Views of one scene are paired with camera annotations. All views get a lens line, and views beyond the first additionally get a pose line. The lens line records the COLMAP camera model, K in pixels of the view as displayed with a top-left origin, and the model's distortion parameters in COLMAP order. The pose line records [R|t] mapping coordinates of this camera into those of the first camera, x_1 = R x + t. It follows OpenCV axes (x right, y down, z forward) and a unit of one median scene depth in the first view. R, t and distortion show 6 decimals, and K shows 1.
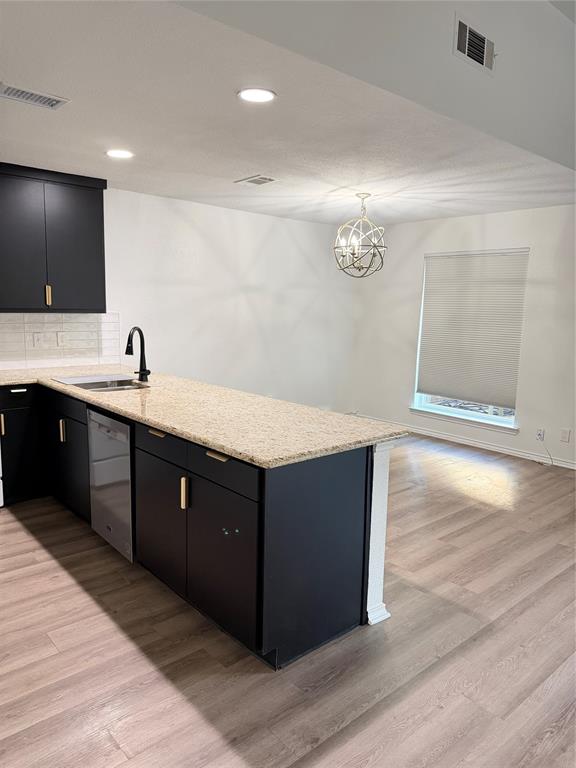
lens RADIAL K [[542.2, 0, 288.0], [0, 542.2, 384.0], [0, 0, 1]] dist [0.070887, -0.092125]
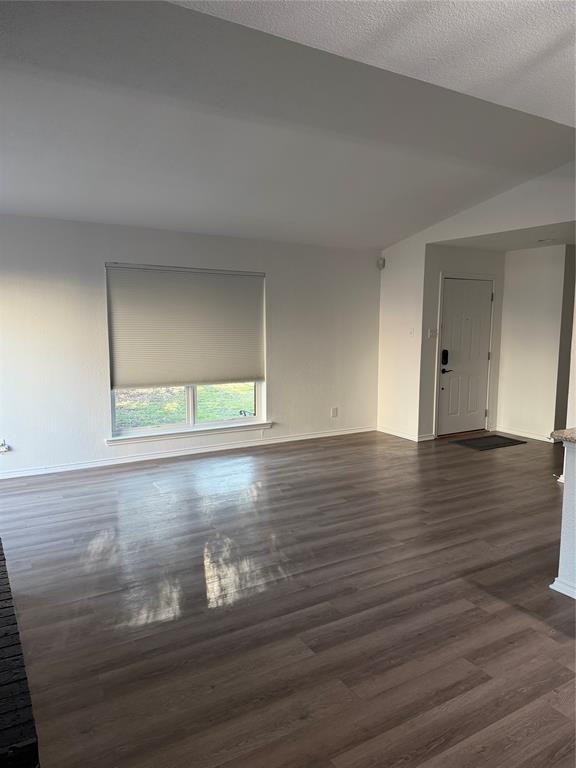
lens RADIAL K [[542.2, 0, 288.0], [0, 542.2, 384.0], [0, 0, 1]] dist [0.070887, -0.092125]
pose [[-0.984363, -0.054135, 0.167627, 0.443371], [-0.007491, 0.963610, 0.267207, -0.247146], [-0.175993, 0.261773, -0.948947, 1.649594]]
